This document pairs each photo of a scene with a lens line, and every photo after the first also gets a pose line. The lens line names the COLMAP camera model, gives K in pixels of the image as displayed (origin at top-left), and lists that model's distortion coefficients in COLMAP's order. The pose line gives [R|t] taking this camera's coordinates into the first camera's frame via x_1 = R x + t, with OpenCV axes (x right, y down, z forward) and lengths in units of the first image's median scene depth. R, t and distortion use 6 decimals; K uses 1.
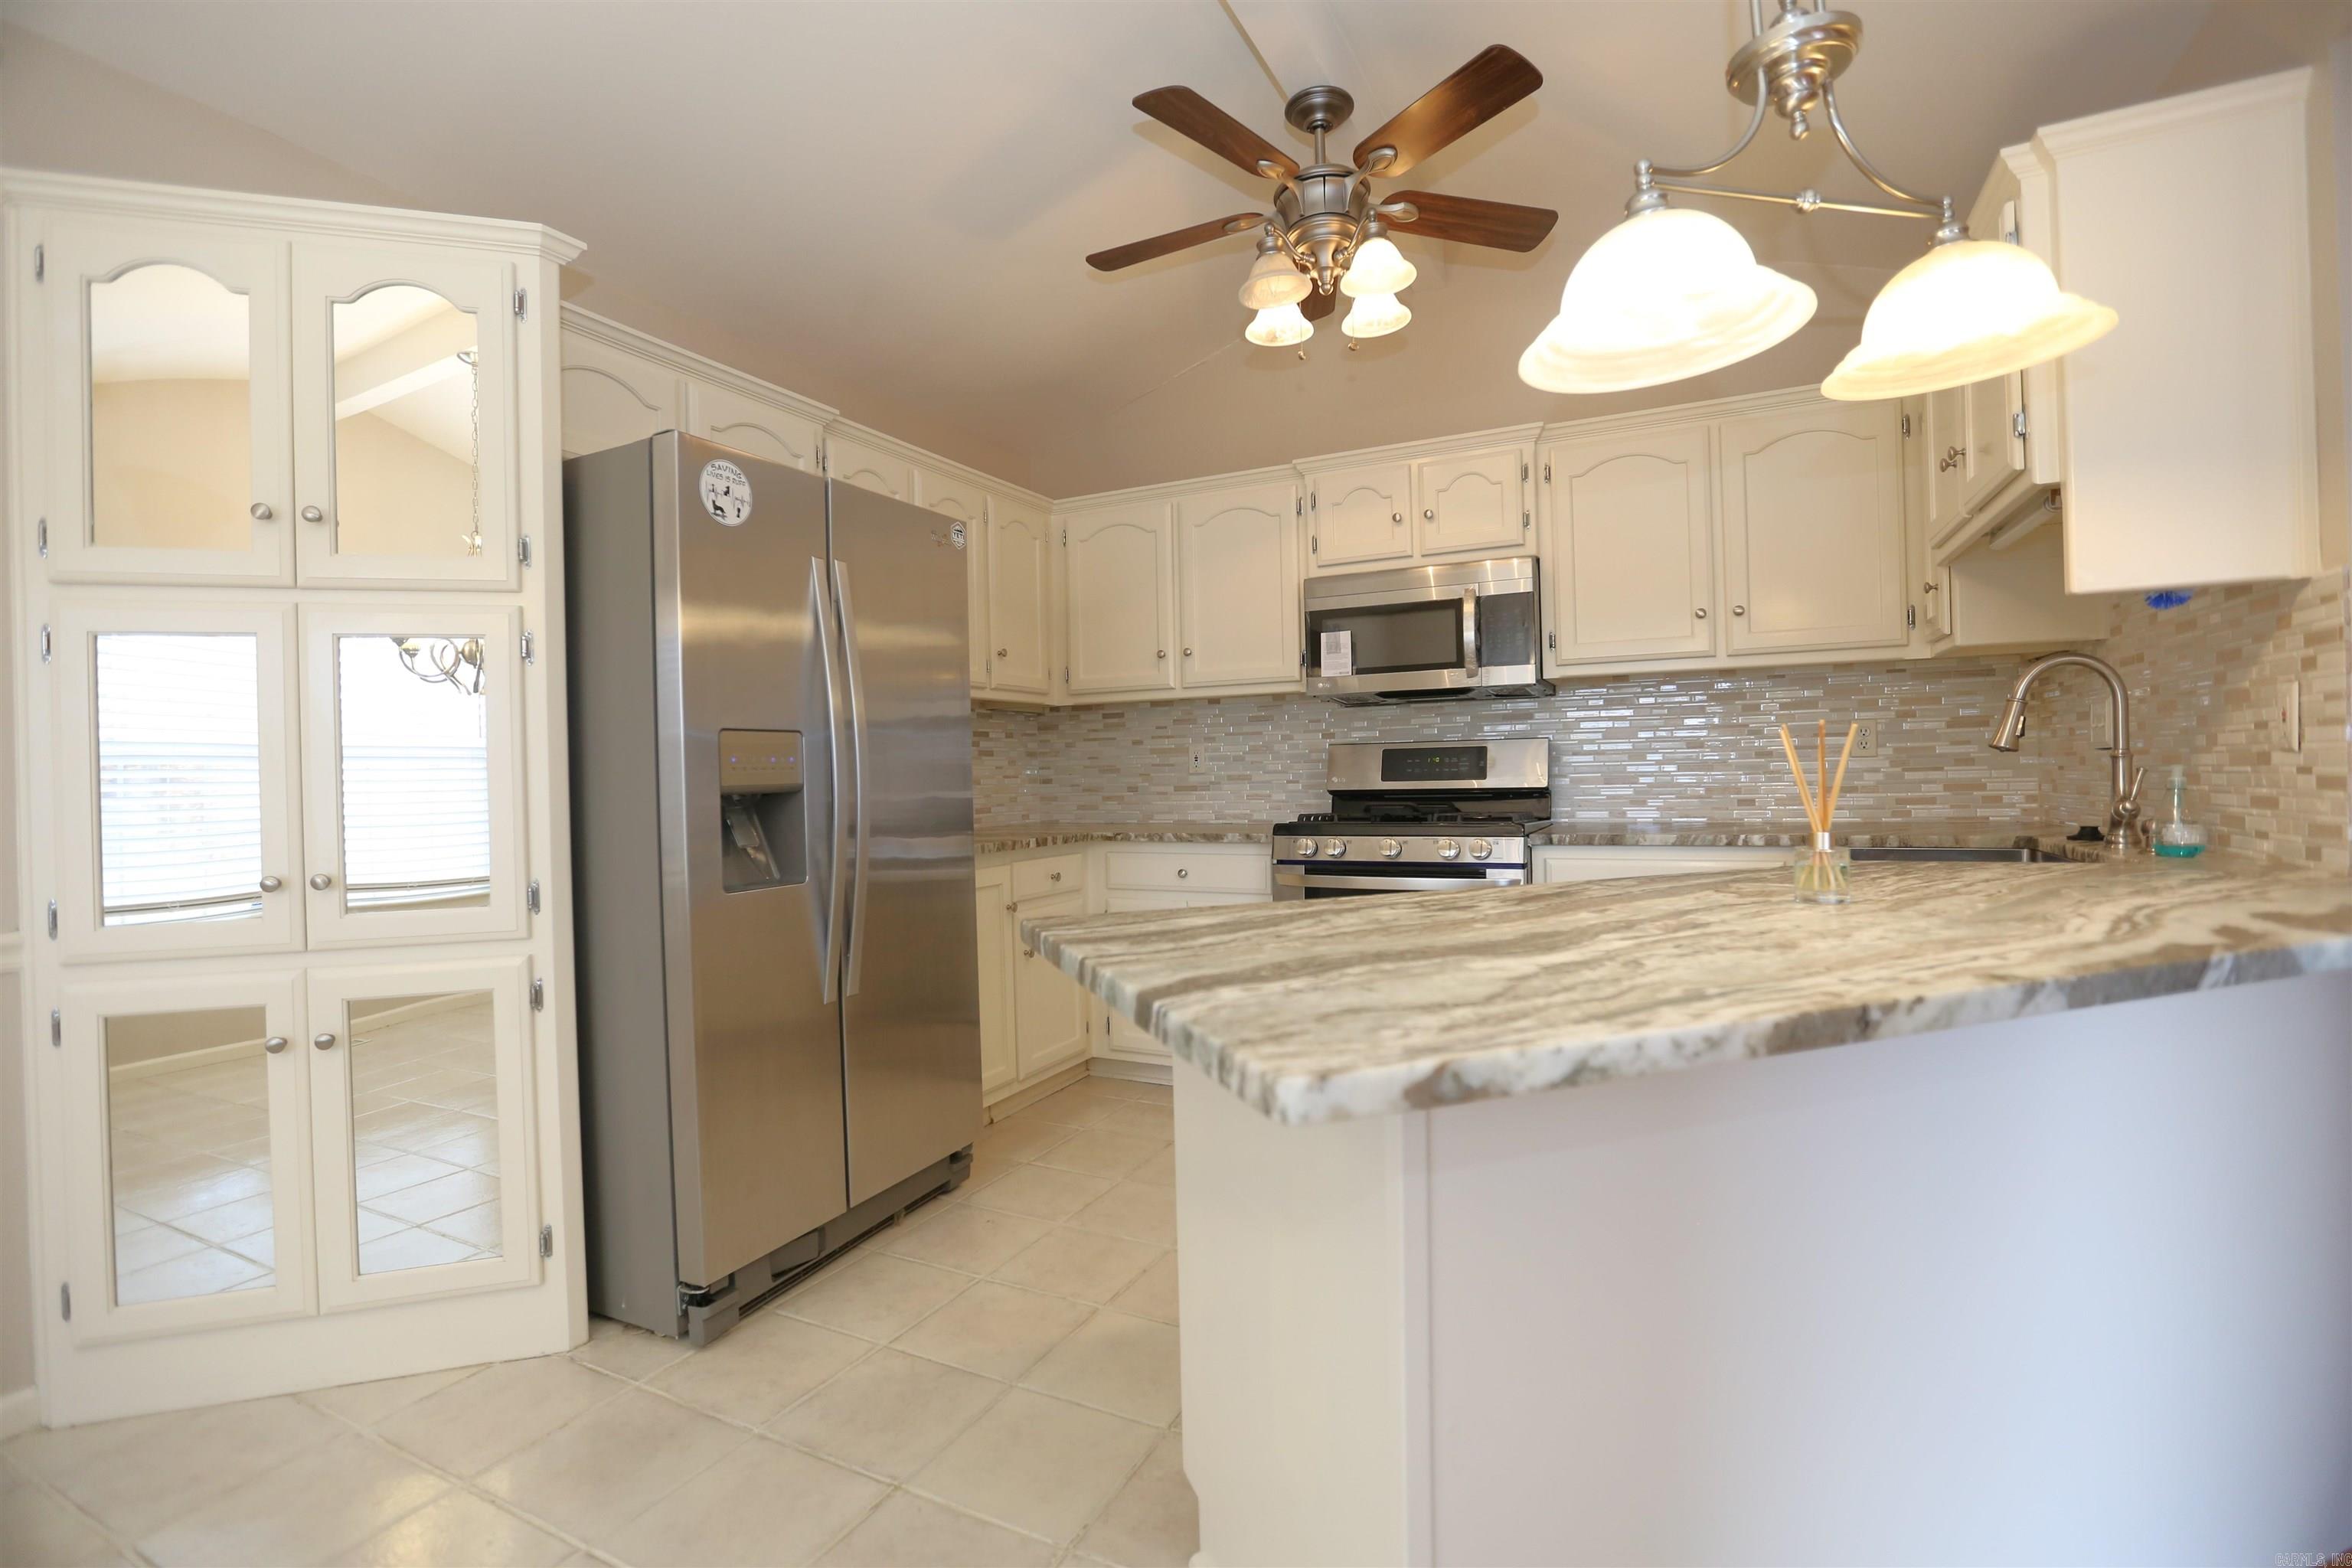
lens RADIAL K [[1069.1, 0, 1166.7], [0, 1069.1, 786.9], [0, 0, 1]] dist [-0.062951, 0.026754]
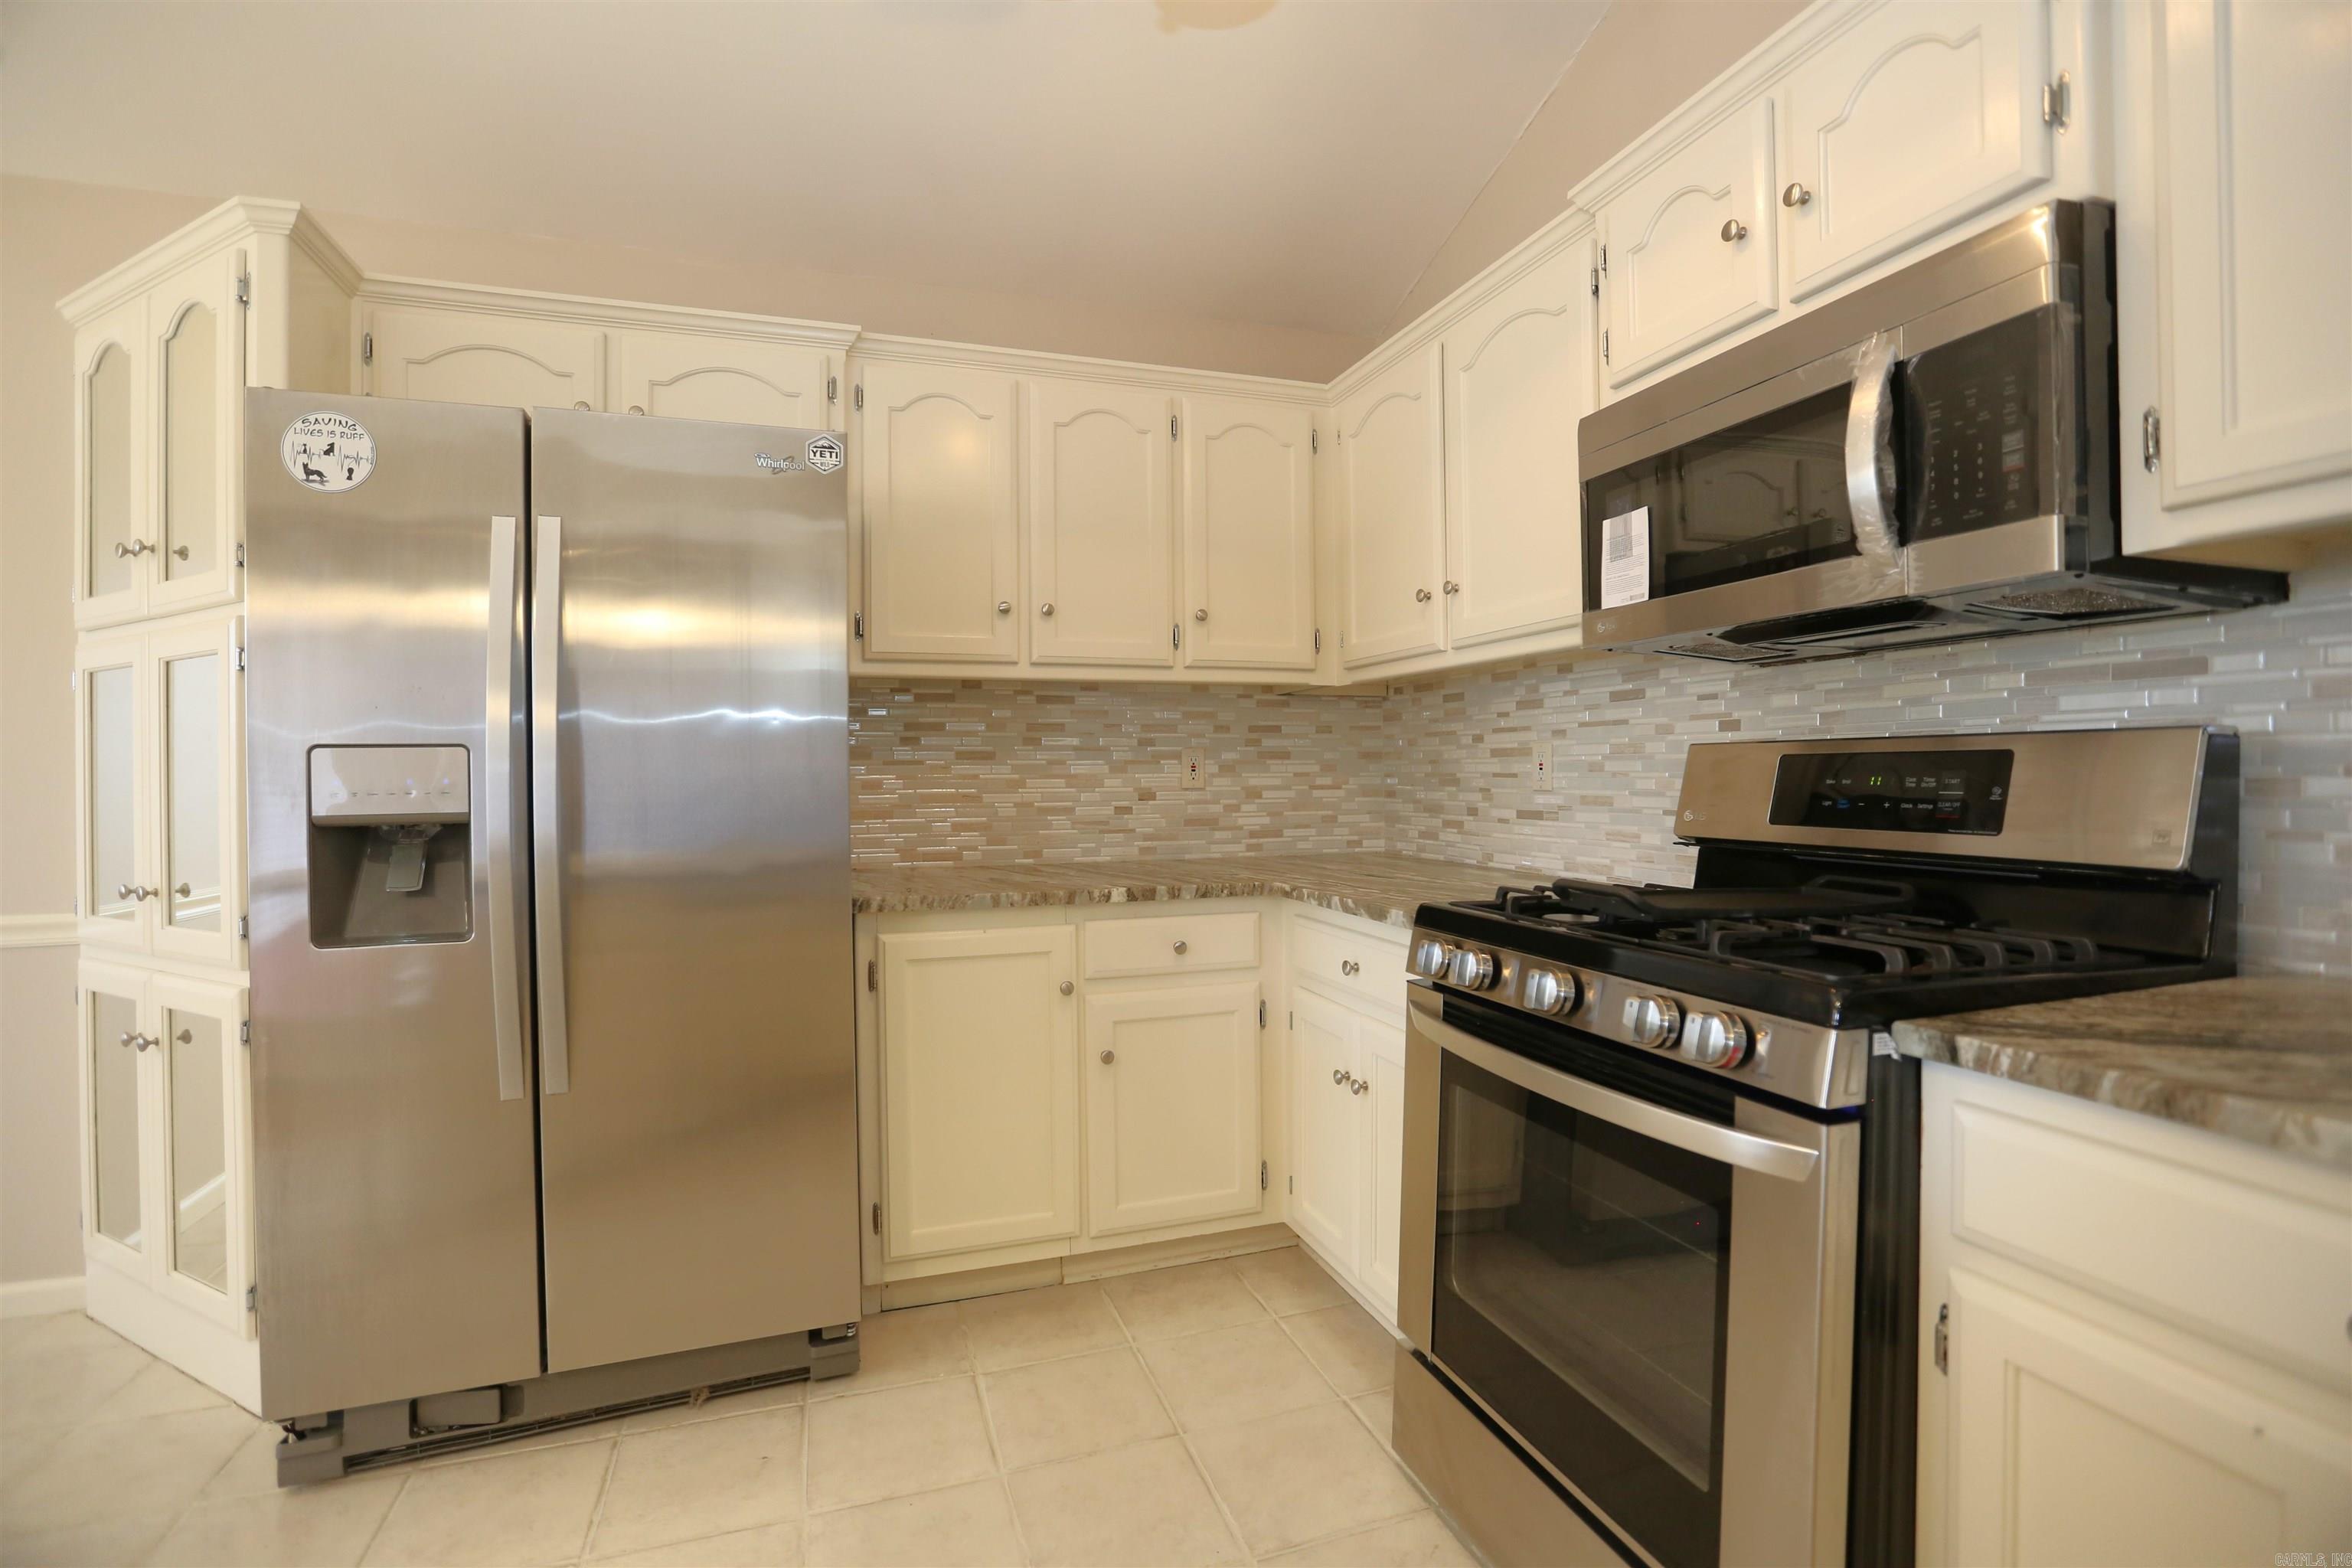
lens RADIAL K [[1069.1, 0, 1166.7], [0, 1069.1, 786.9], [0, 0, 1]] dist [-0.062951, 0.026754]
pose [[0.713999, 0.024106, -0.699731, 0.374223], [-0.014329, 0.999701, 0.019819, -0.029976], [0.700000, -0.004125, 0.714131, 0.552429]]
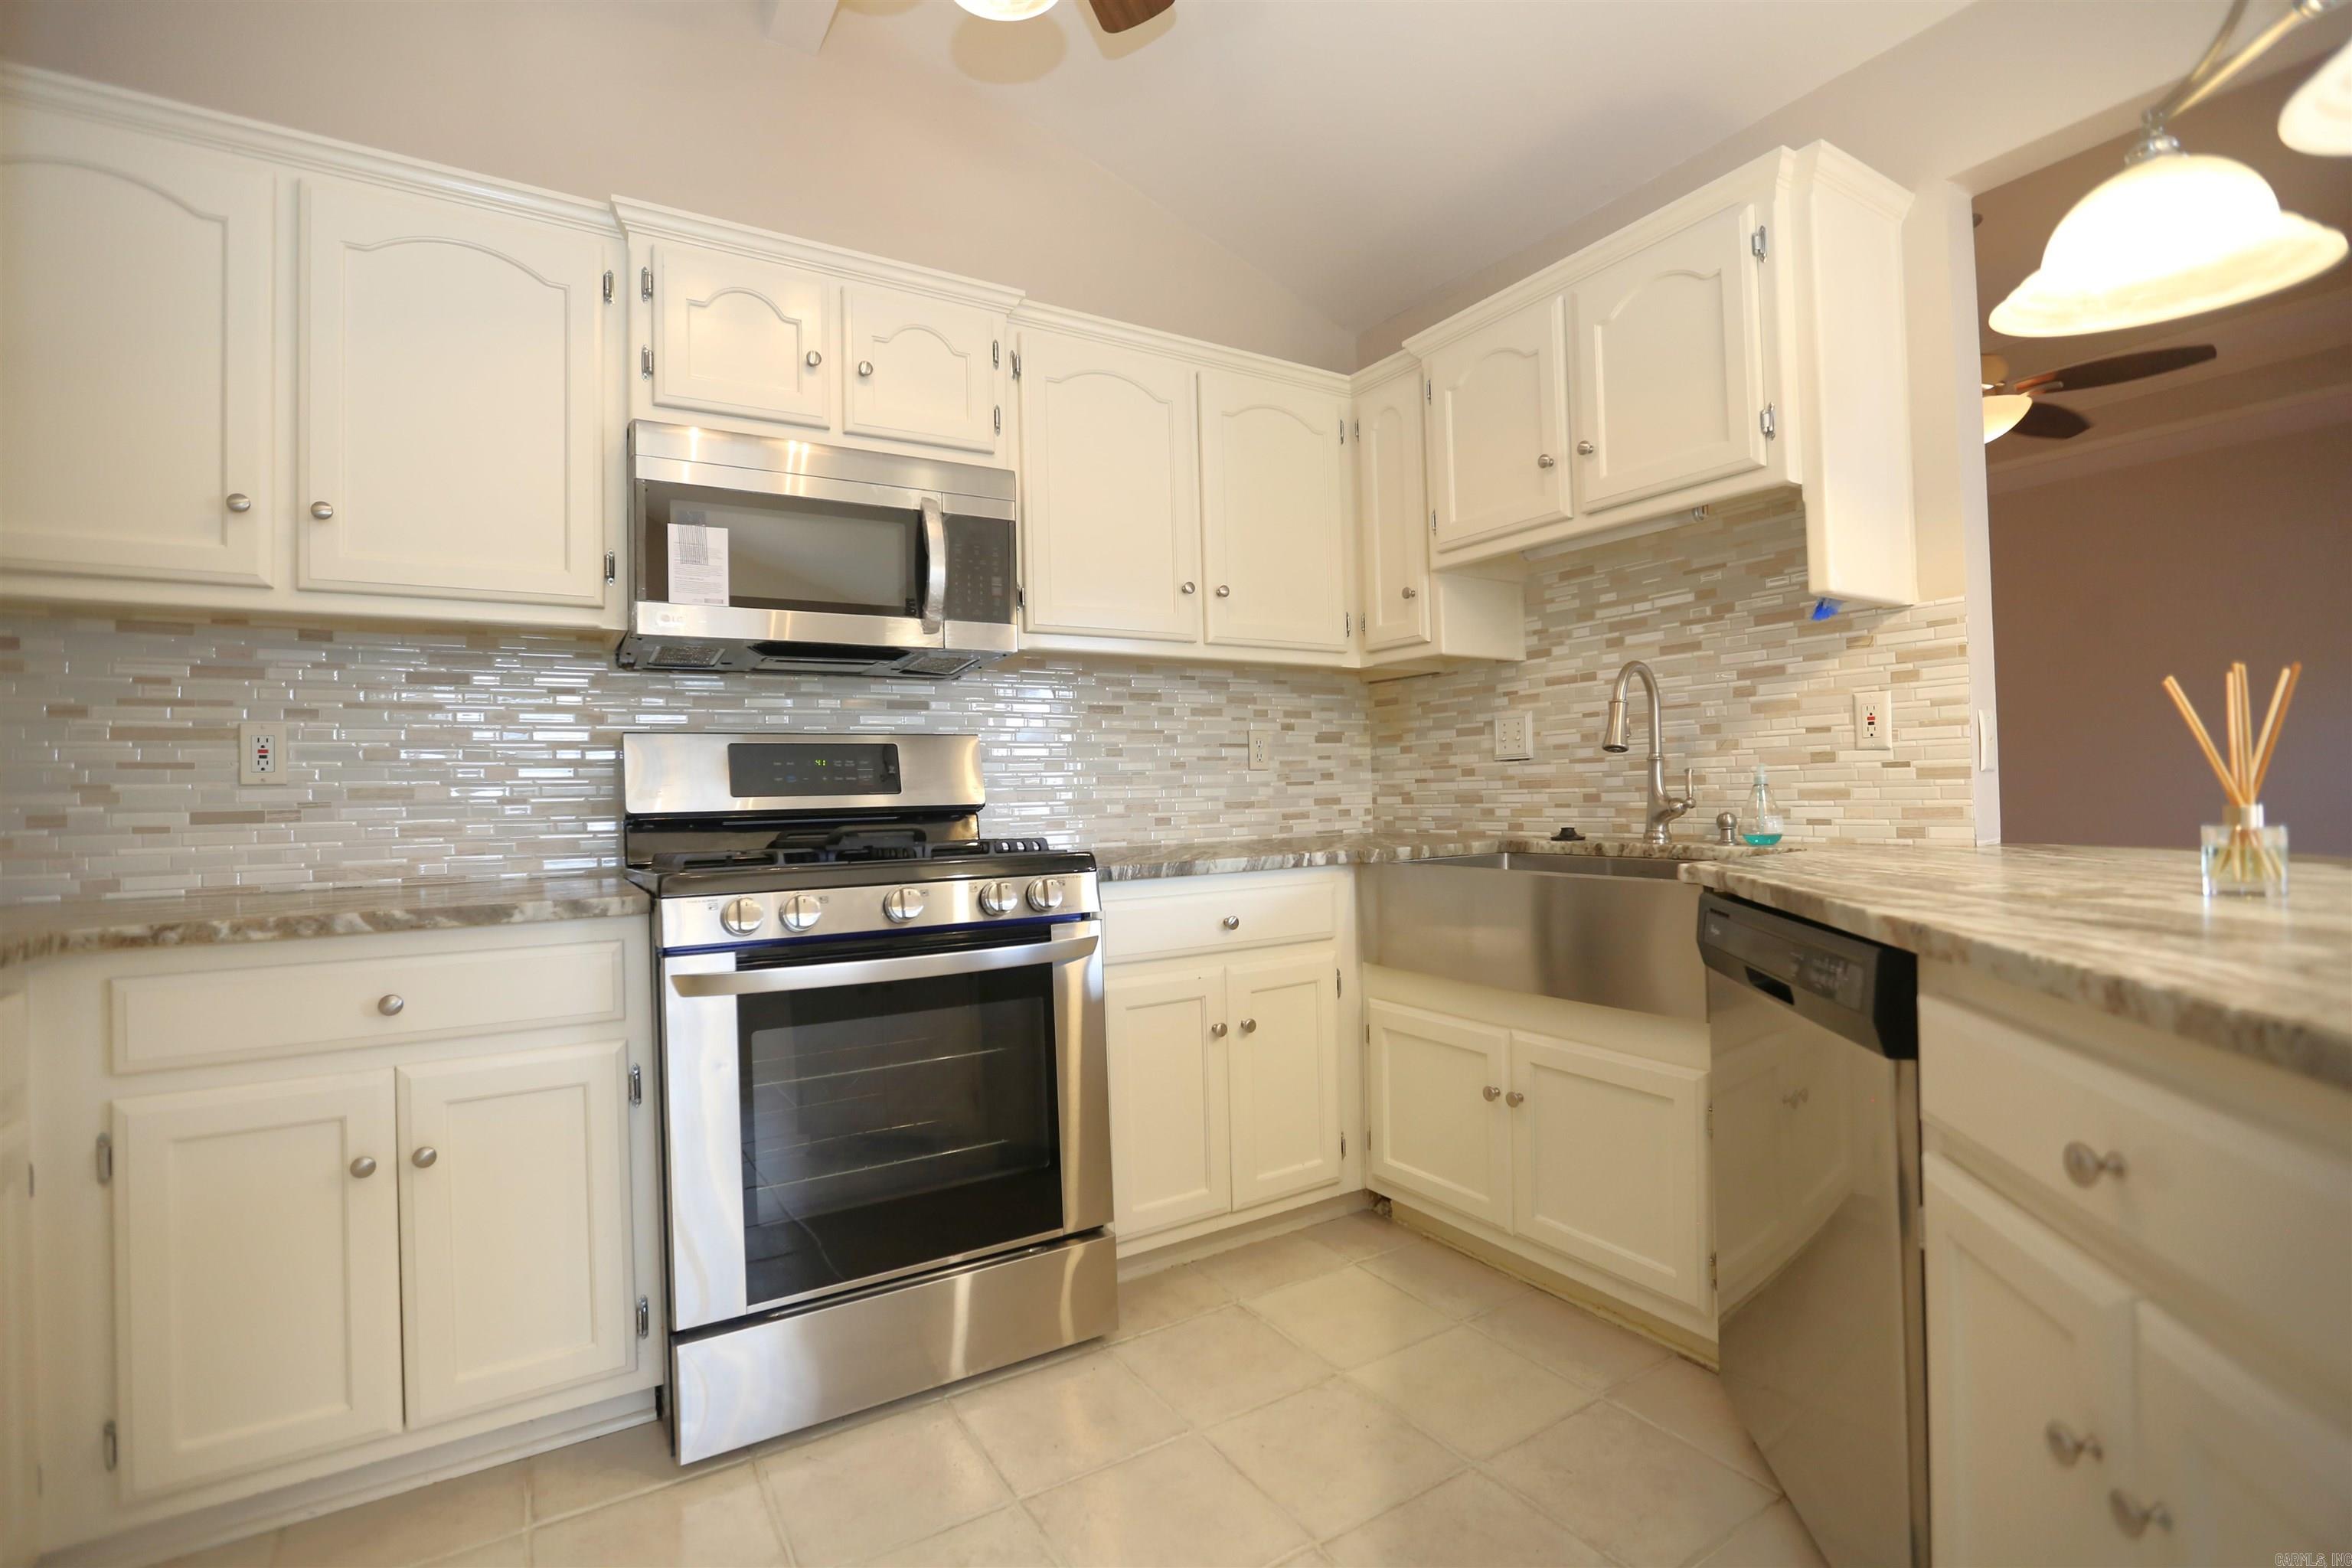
lens RADIAL K [[1073.8, 0, 1164.4], [0, 1073.8, 774.4], [0, 0, 1]] dist [-0.026527, 0.000785]
pose [[0.525330, 0.024882, 0.850535, -0.198597], [0.022257, 0.998829, -0.042967, 0.014592], [-0.850608, 0.041503, 0.524161, 0.545982]]
